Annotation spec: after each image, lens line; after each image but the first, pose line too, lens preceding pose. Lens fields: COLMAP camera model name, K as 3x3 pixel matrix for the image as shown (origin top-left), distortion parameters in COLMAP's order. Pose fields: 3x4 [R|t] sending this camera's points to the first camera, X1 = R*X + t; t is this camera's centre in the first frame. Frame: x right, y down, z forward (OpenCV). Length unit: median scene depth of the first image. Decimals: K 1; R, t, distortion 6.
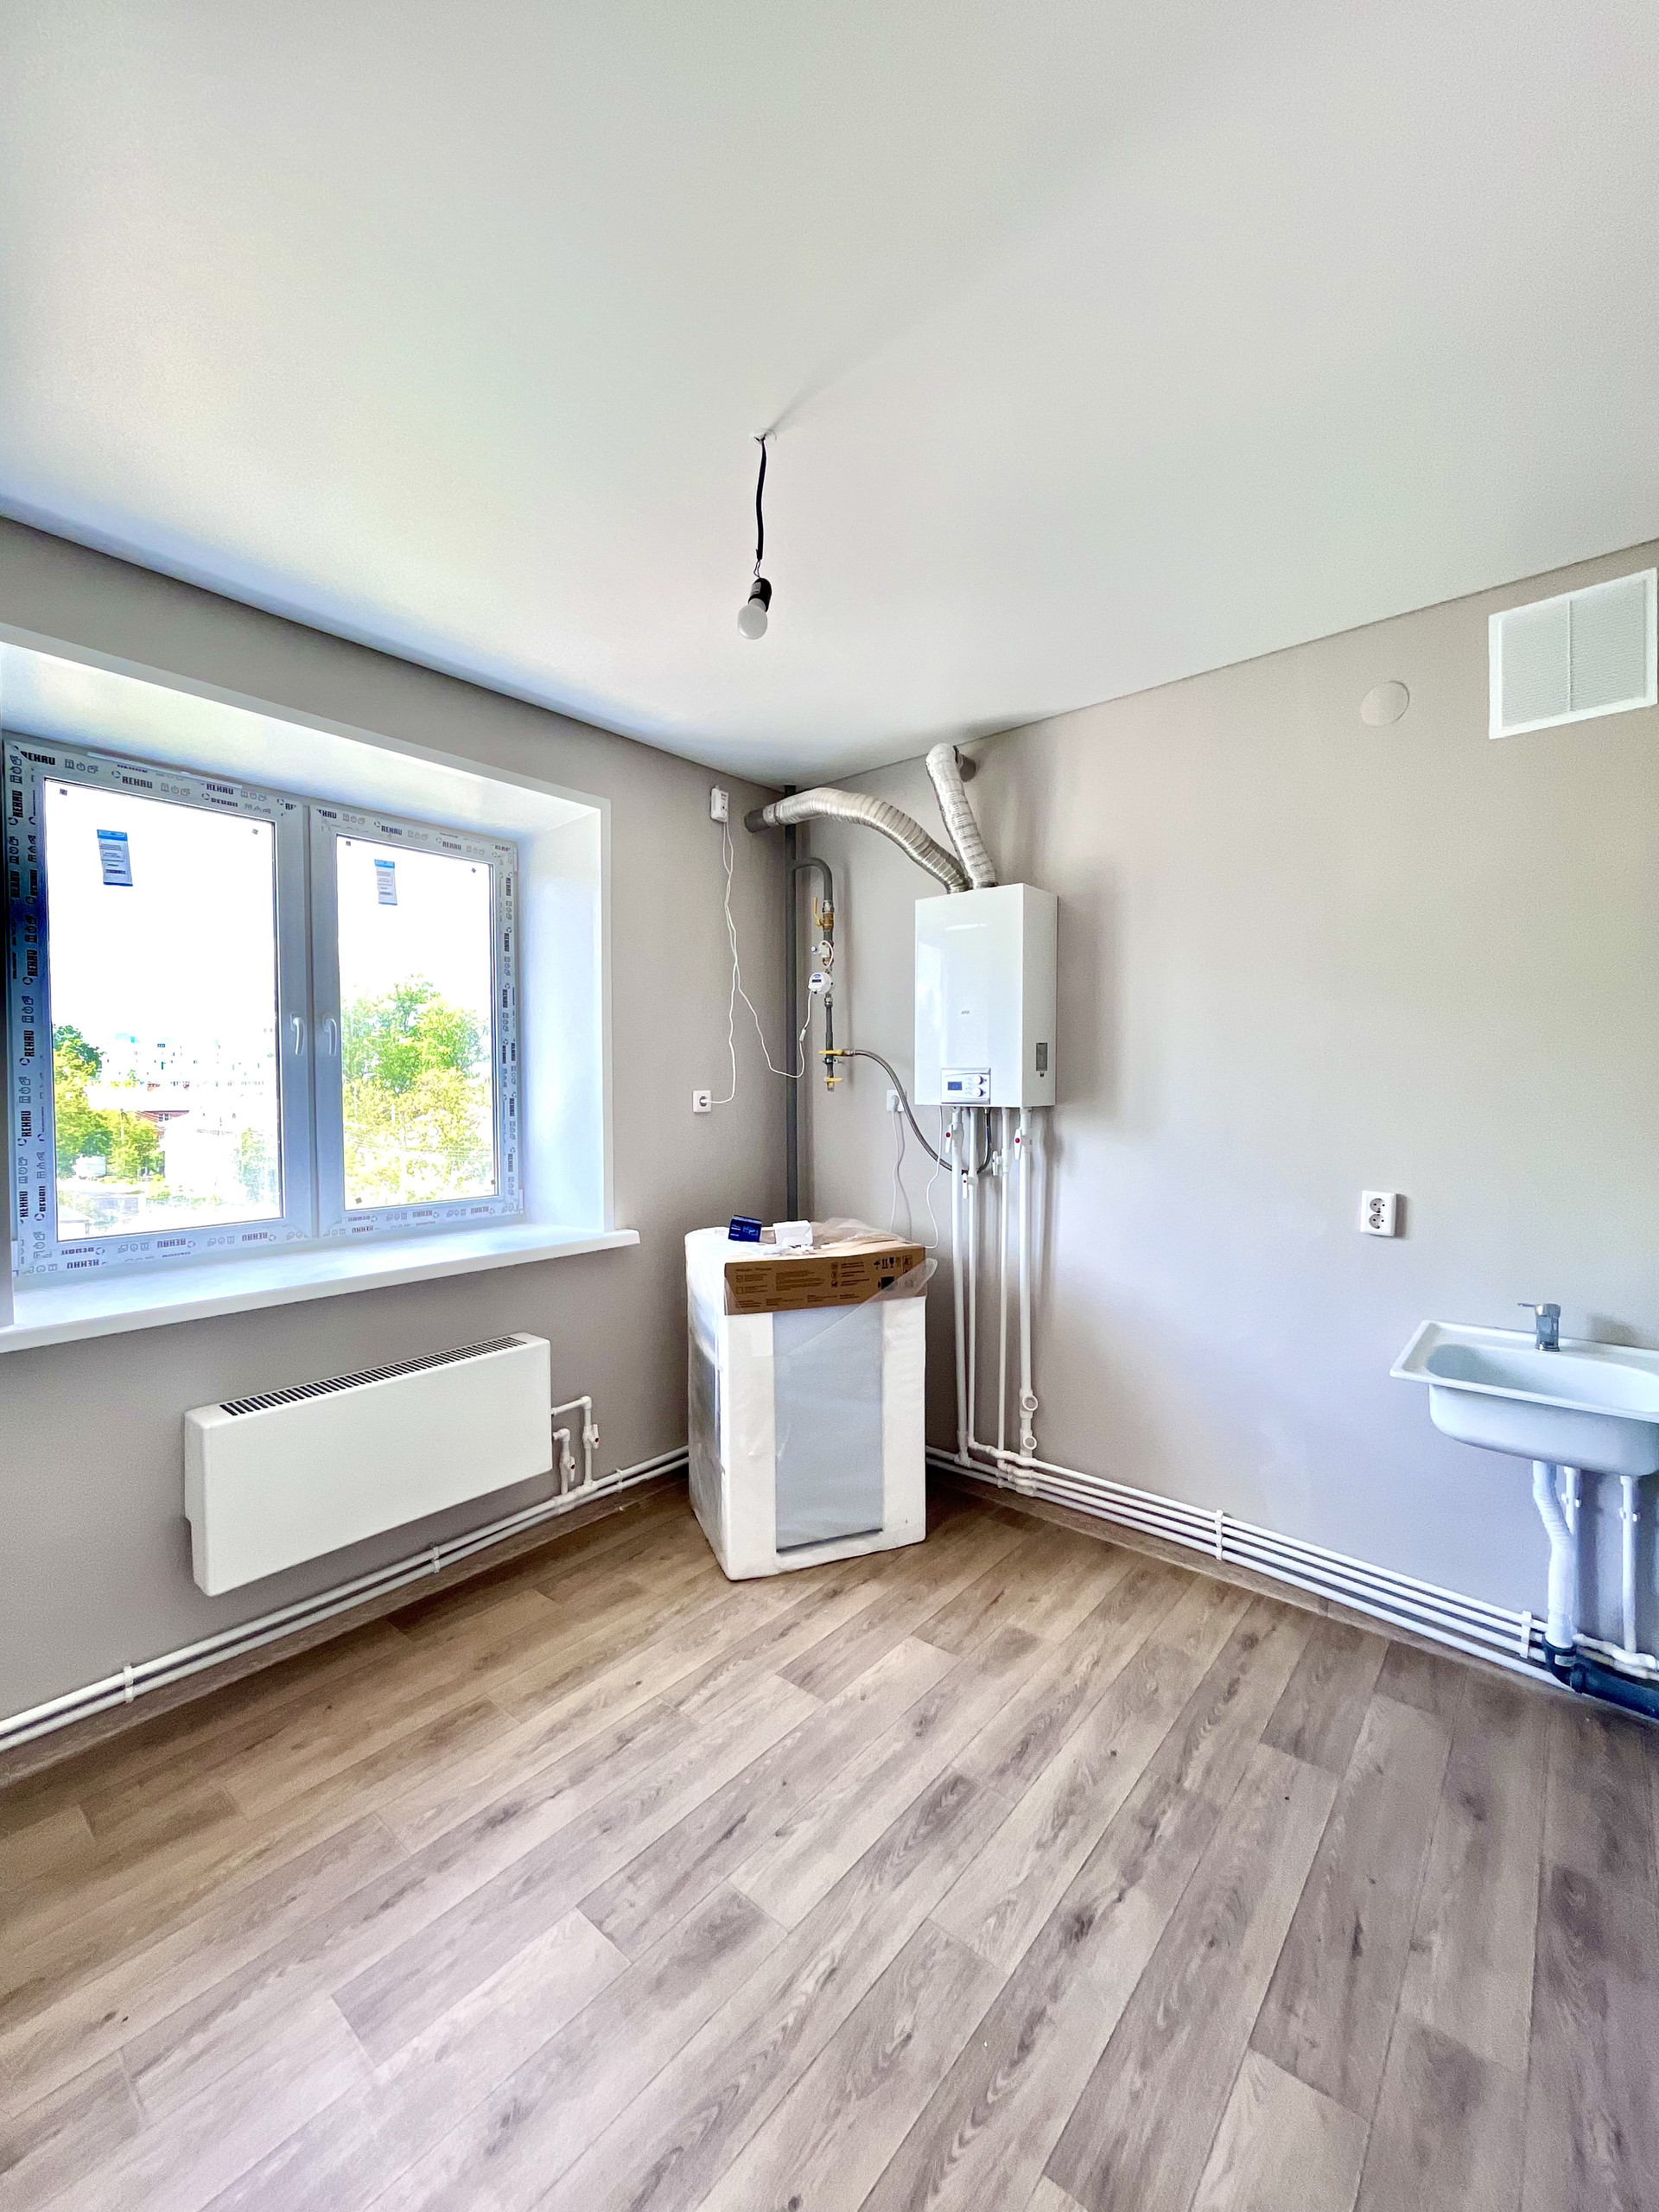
lens RADIAL K [[893.9, 0, 832.1], [0, 893.9, 1109.1], [0, 0, 1]] dist [-0.003965, -0.000457]
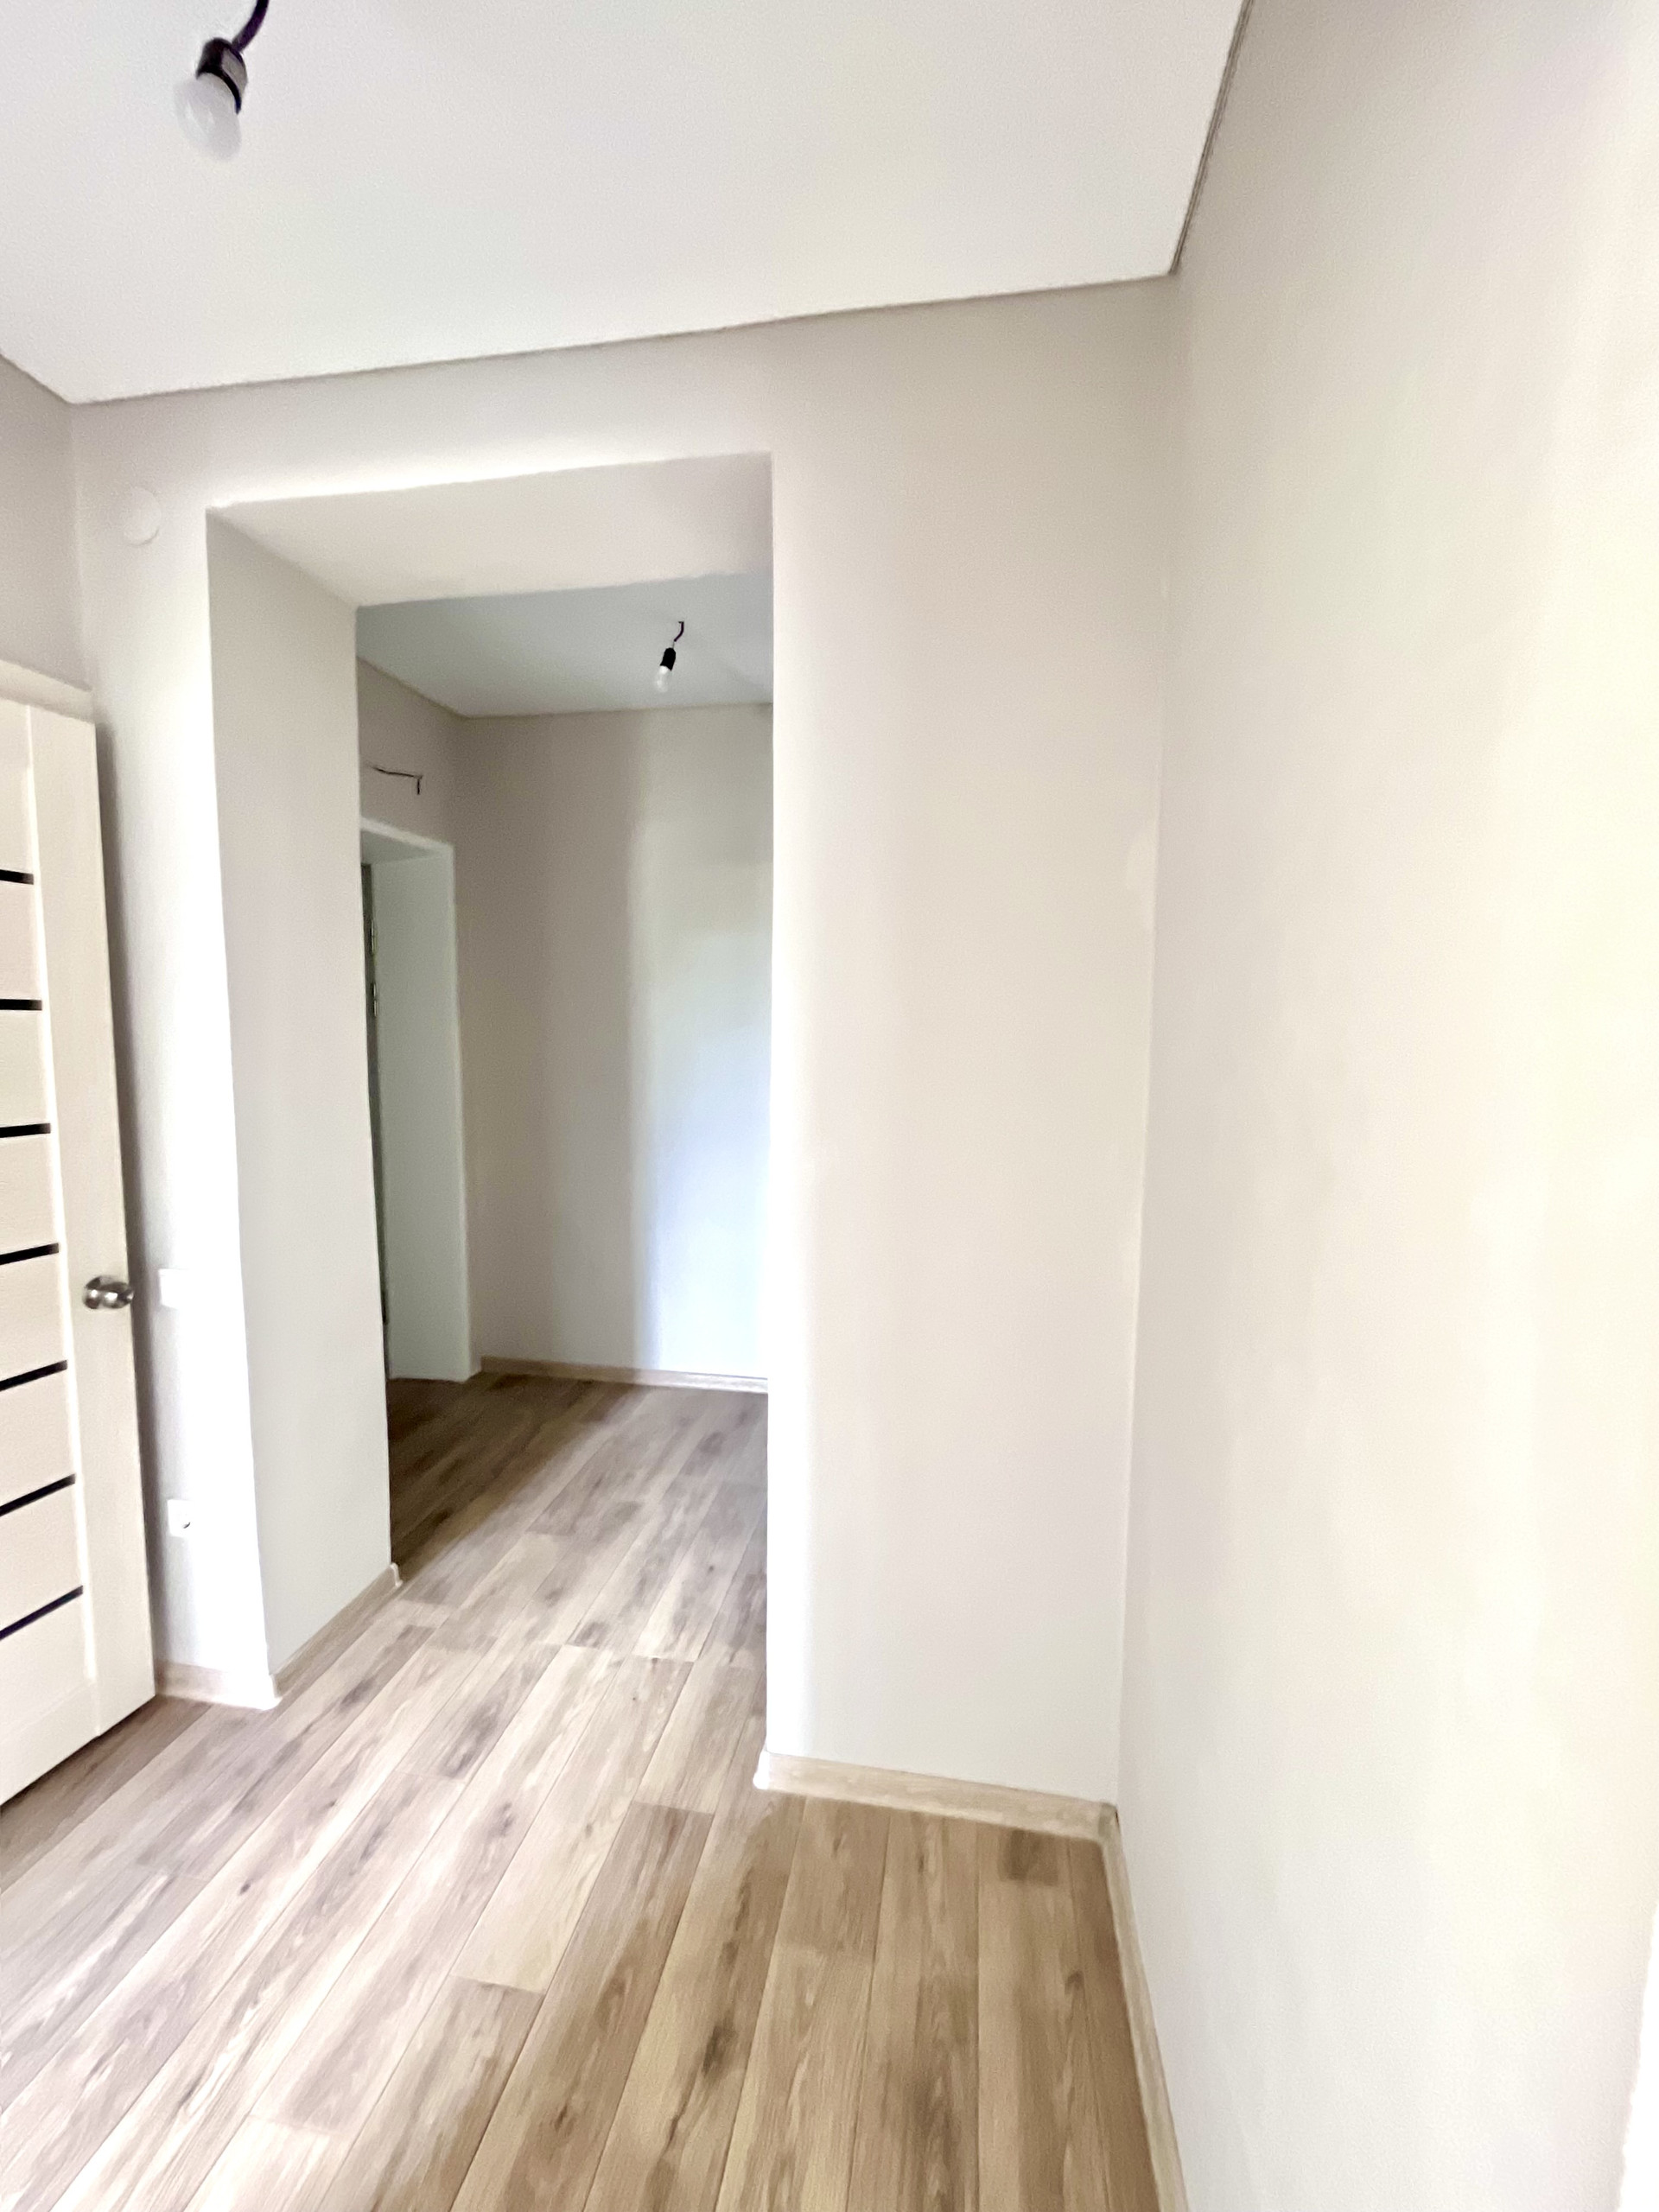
lens RADIAL K [[893.9, 0, 832.1], [0, 893.9, 1109.1], [0, 0, 1]] dist [-0.003965, -0.000457]
pose [[-0.862108, 0.036995, -0.505373, 0.172194], [-0.022166, 0.993623, 0.110549, -0.040069], [0.506240, 0.106508, -0.855790, 1.329020]]
